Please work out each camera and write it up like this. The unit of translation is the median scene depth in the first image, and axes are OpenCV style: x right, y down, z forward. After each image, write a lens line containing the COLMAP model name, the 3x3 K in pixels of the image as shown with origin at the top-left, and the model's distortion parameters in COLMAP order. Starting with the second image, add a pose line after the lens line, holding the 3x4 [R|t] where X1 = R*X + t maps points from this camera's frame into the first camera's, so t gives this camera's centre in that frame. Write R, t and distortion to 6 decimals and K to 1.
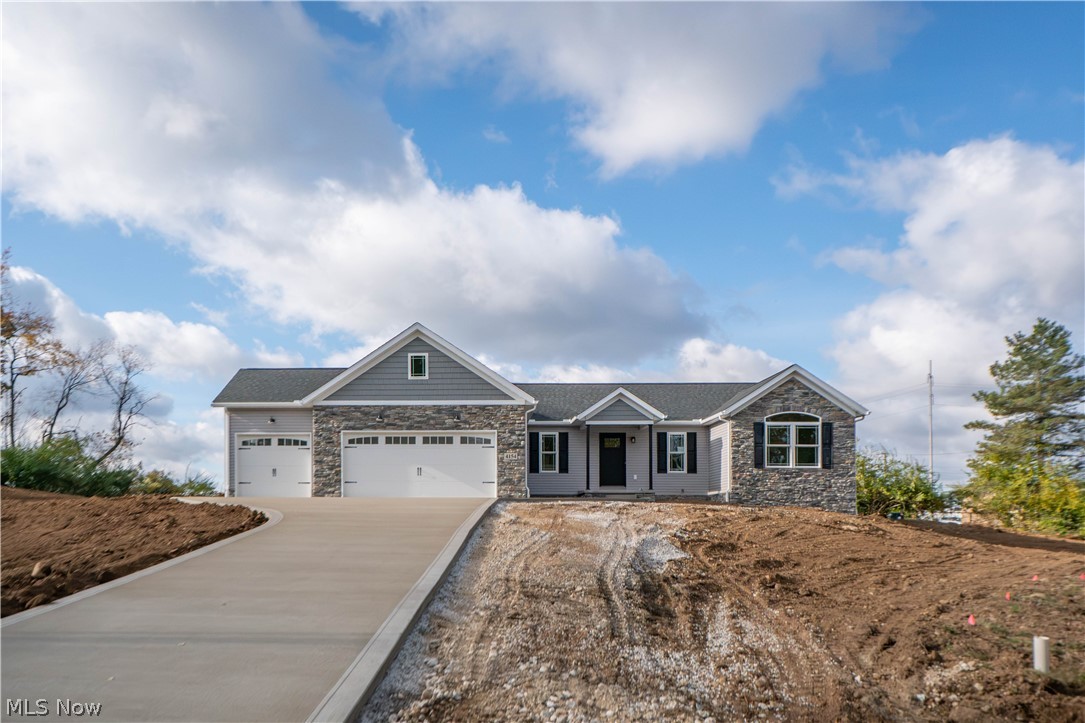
lens RADIAL K [[873.4, 0, 542.5], [0, 873.4, 361.5], [0, 0, 1]] dist [-0.001356, 0.000402]
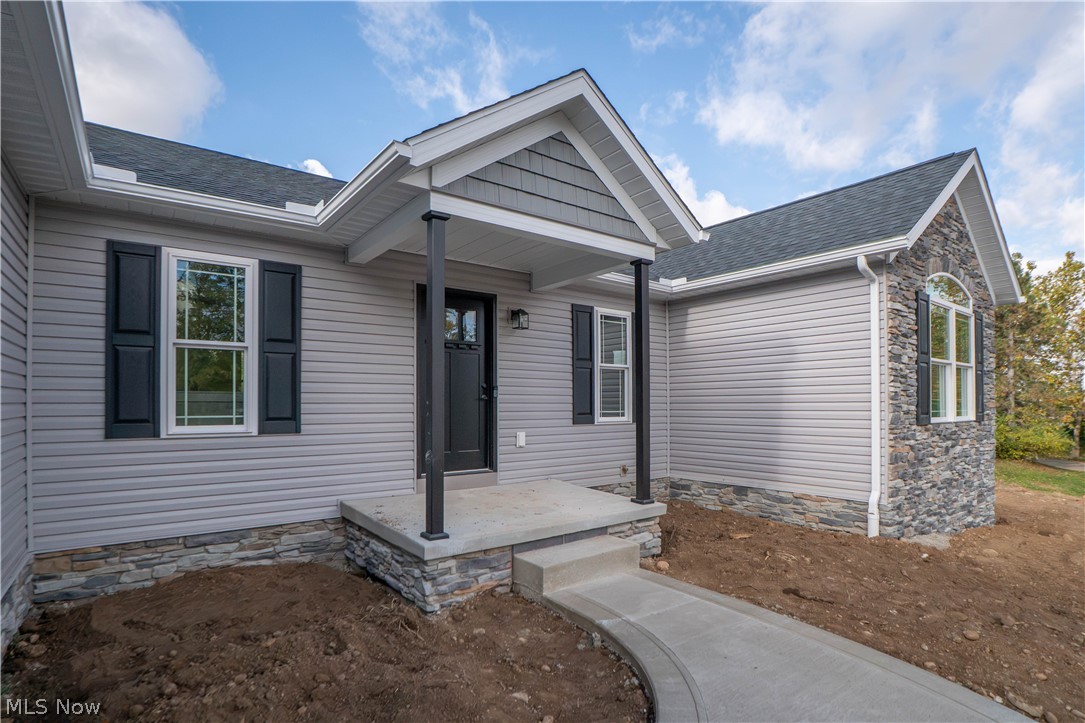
lens RADIAL K [[543.3, 0, 539.0], [0, 543.3, 401.2], [0, 0, 1]] dist [-0.050987, -0.000045]
pose [[0.837956, 0.005687, 0.545708, 0.004026], [-0.096239, 0.985815, 0.137506, 0.110298], [-0.537185, -0.167742, 0.826617, 1.006393]]
